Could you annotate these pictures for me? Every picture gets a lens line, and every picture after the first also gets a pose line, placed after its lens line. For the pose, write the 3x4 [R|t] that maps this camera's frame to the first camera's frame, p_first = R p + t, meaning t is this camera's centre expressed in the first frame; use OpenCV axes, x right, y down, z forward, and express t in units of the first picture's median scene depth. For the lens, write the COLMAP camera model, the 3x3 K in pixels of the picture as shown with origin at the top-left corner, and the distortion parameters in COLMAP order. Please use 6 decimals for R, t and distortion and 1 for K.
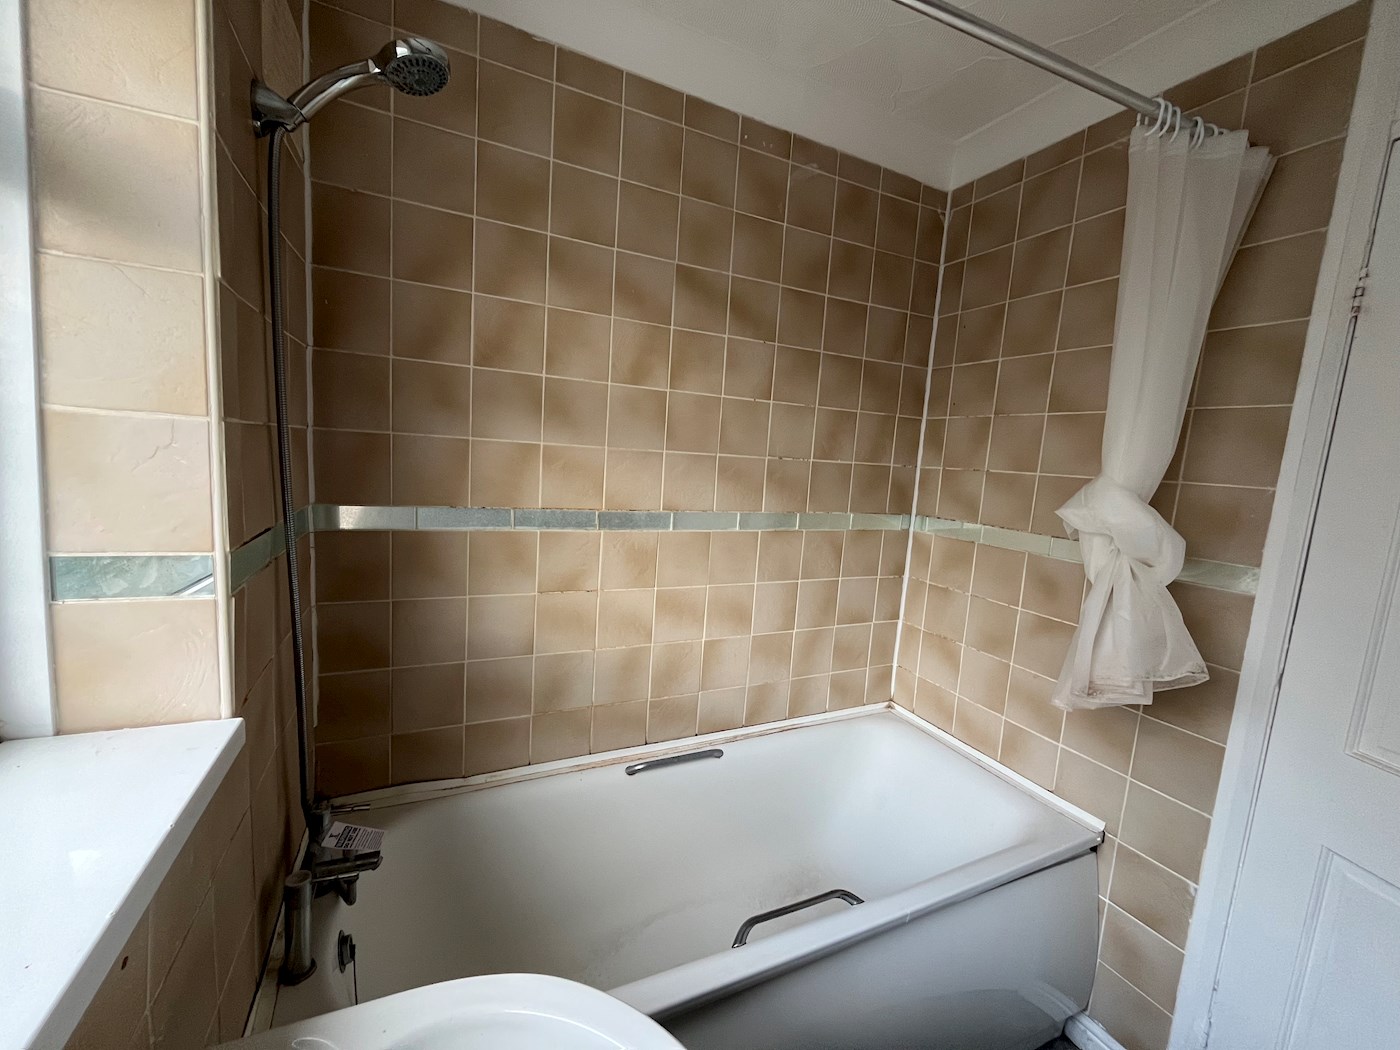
lens RADIAL K [[566.9, 0, 696.8], [0, 566.9, 525.7], [0, 0, 1]] dist [-0.004860, -0.000203]
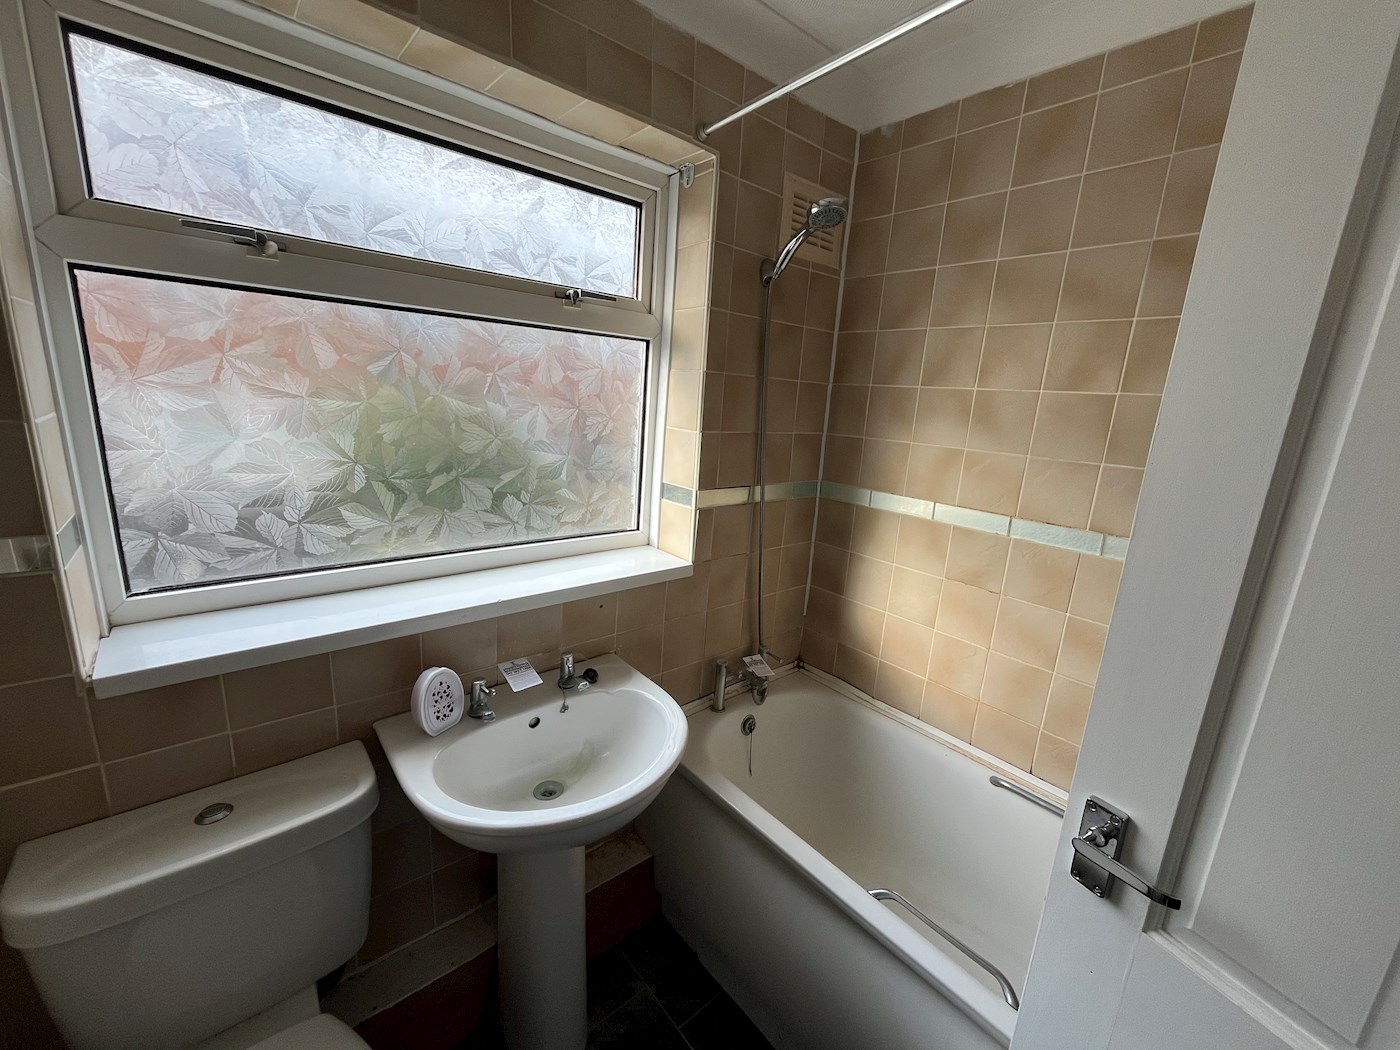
lens RADIAL K [[566.9, 0, 694.9], [0, 566.9, 524.5], [0, 0, 1]] dist [-0.004860, -0.000203]
pose [[0.253345, 0.168274, -0.952628, 0.741406], [-0.161677, 0.978269, 0.129807, -0.061309], [0.953770, 0.121132, 0.275046, 0.204114]]
